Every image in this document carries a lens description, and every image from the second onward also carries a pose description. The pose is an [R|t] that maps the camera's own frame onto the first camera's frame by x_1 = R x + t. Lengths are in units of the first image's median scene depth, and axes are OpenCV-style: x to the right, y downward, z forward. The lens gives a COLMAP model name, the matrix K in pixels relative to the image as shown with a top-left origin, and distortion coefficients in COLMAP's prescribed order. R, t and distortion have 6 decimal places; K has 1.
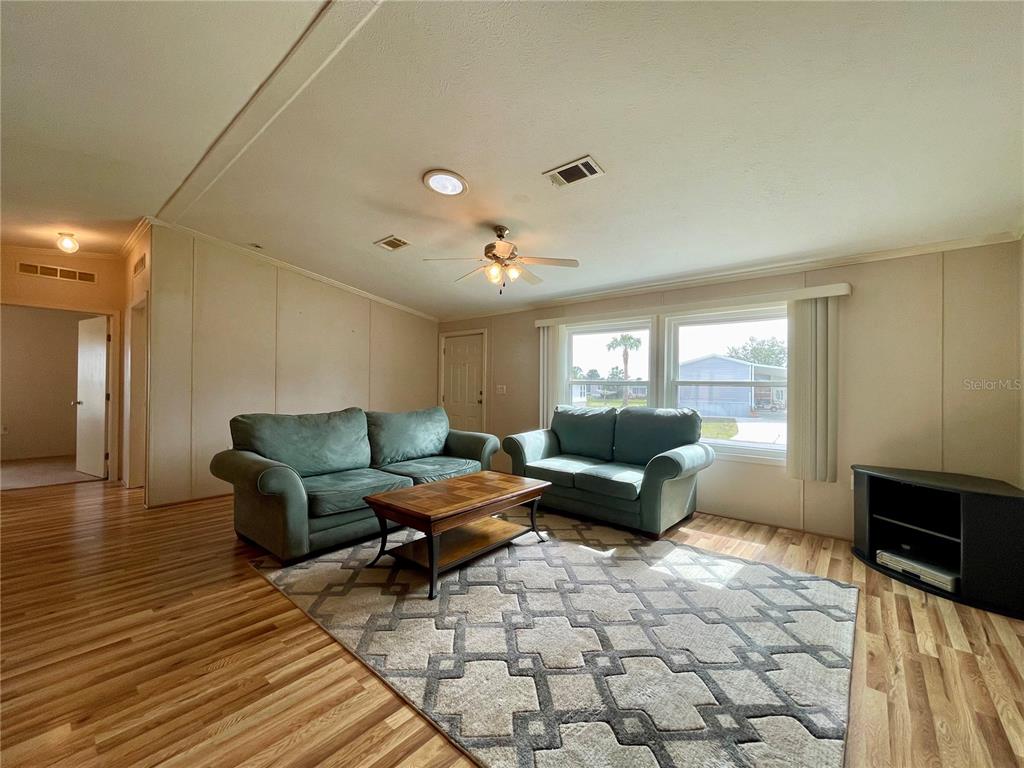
lens RADIAL K [[417.0, 0, 504.0], [0, 417.0, 384.8], [0, 0, 1]] dist [0.006364, -0.001089]
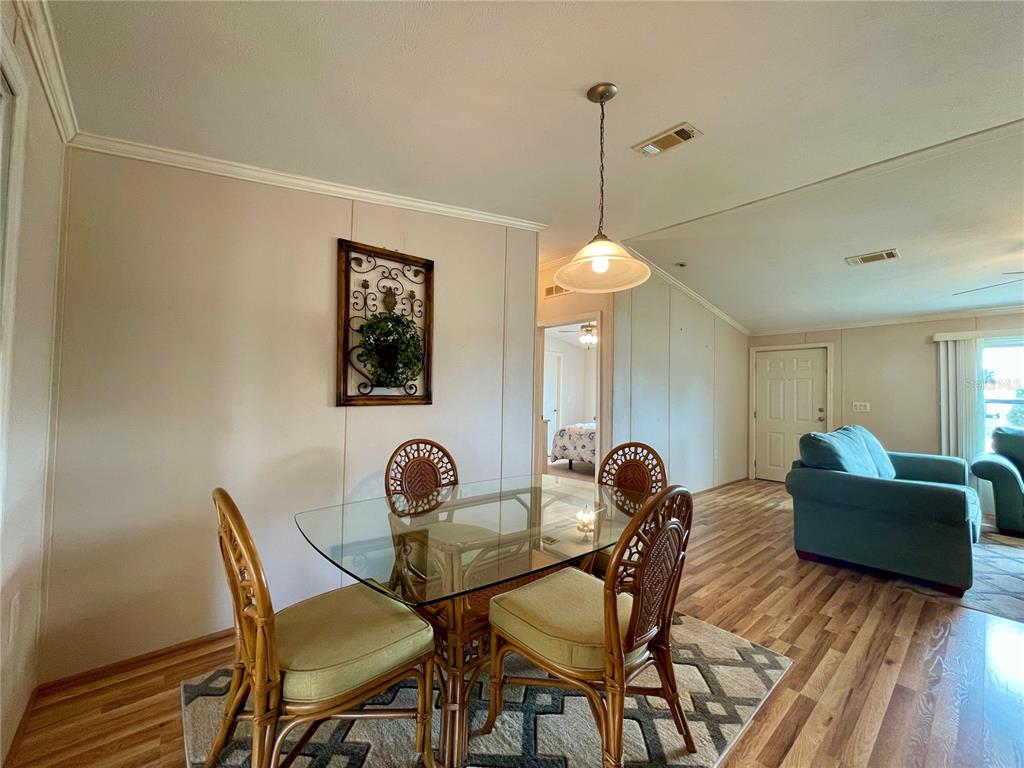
lens RADIAL K [[417.0, 0, 507.2], [0, 417.0, 382.4], [0, 0, 1]] dist [0.006364, -0.001089]
pose [[0.990516, 0.003774, -0.137348, -1.185325], [-0.008542, 0.999380, -0.034145, -0.009516], [0.137134, 0.034994, 0.989934, -0.087140]]
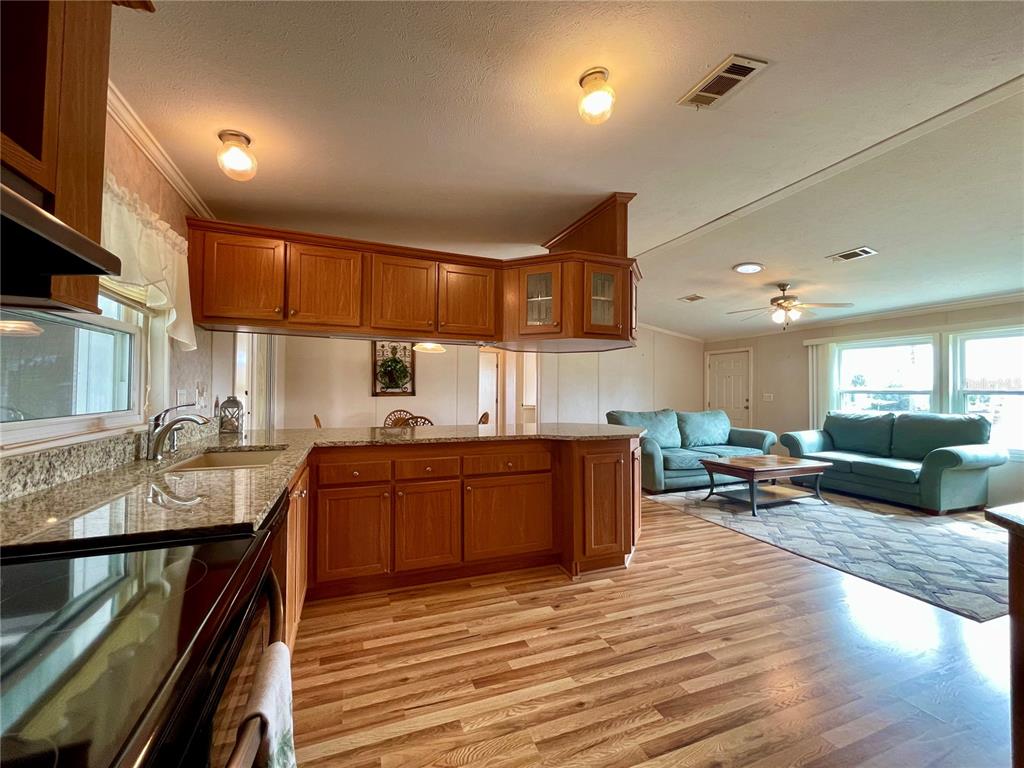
lens RADIAL K [[417.0, 0, 507.6], [0, 417.0, 383.3], [0, 0, 1]] dist [0.006364, -0.001089]
pose [[0.883280, -0.012275, -0.468684, -0.186720], [0.001618, 0.999731, -0.023133, -0.004795], [0.468842, 0.019674, 0.883063, -0.749115]]
